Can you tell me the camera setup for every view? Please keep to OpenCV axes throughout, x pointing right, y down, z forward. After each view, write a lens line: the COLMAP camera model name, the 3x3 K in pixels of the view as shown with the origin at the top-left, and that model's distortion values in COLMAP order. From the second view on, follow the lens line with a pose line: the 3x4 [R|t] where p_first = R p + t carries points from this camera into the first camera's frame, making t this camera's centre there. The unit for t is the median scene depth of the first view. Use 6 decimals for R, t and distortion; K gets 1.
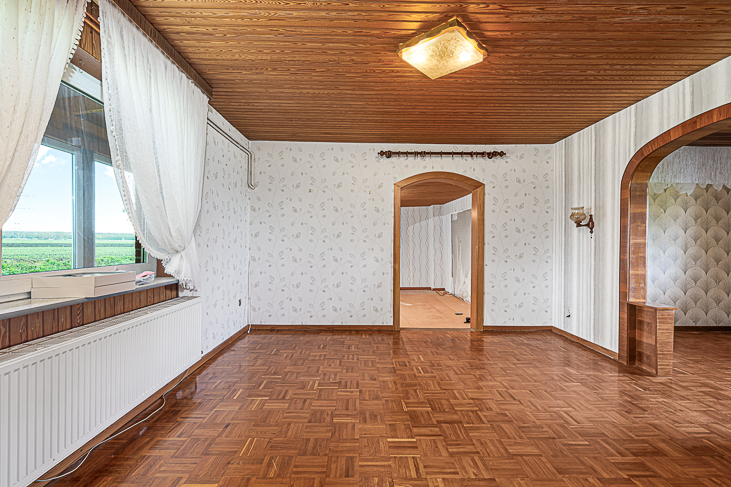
lens RADIAL K [[323.5, 0, 368.4], [0, 323.5, 245.8], [0, 0, 1]] dist [-0.002234, -0.000198]
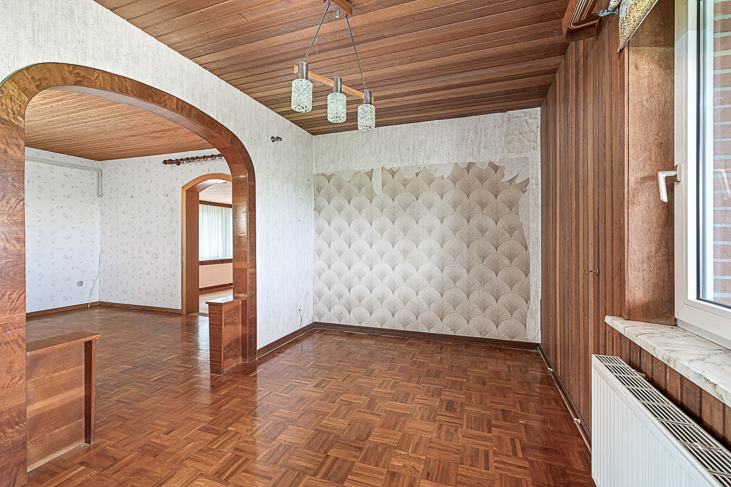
lens RADIAL K [[323.5, 0, 366.3], [0, 323.5, 235.8], [0, 0, 1]] dist [-0.002234, -0.000198]
pose [[0.938157, -0.010913, -0.346037, 1.087620], [0.012971, 0.999909, 0.003633, -0.012934], [0.345966, -0.007897, 0.938214, 0.142782]]
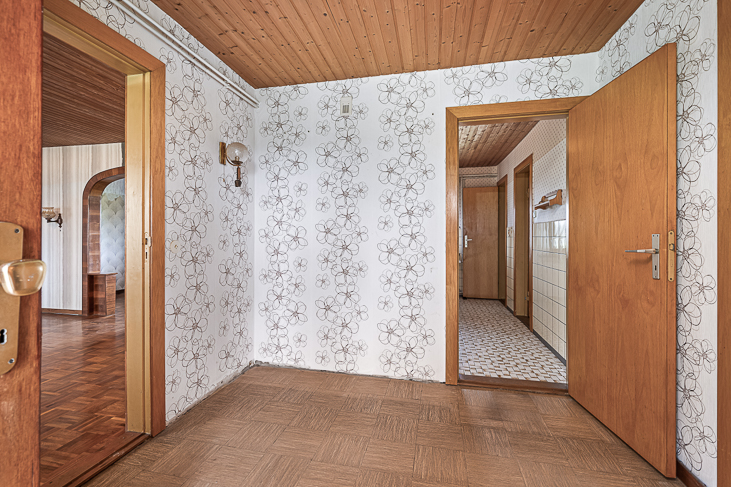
lens RADIAL K [[323.5, 0, 365.8], [0, 323.5, 238.5], [0, 0, 1]] dist [-0.002234, -0.000198]
pose [[0.201057, -0.008165, 0.979546, -0.429965], [0.001555, 0.999967, 0.008016, -0.002636], [-0.979578, -0.000088, 0.201063, -0.598519]]
